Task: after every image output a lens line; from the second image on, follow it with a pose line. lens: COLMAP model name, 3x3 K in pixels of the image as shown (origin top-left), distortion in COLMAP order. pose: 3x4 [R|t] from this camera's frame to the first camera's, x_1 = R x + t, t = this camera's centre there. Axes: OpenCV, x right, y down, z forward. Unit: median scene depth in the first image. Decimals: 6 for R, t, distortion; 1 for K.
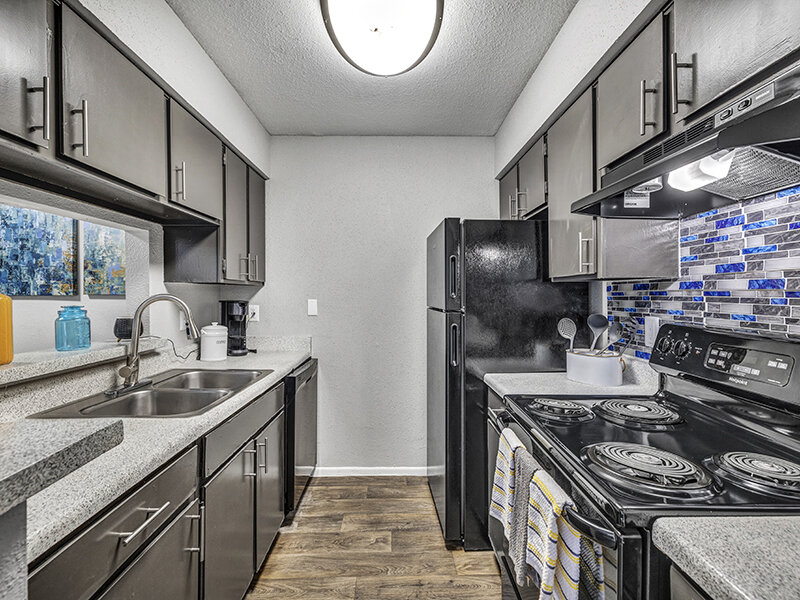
lens RADIAL K [[302.7, 0, 400.0], [0, 302.7, 300.0], [0, 0, 1]] dist [-0.000669, -0.000132]
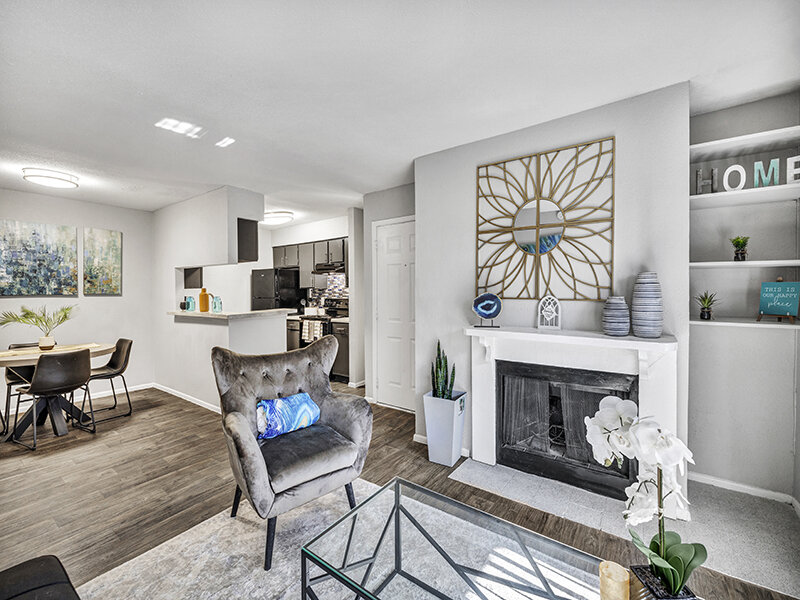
lens RADIAL K [[381.4, 0, 394.7], [0, 381.4, 295.2], [0, 0, 1]] dist [0.001237, -0.000106]
pose [[0.528208, -0.012653, 0.849021, -1.978362], [0.023335, 0.999728, 0.000382, 0.029138], [-0.848794, 0.019610, 0.528359, -1.668288]]
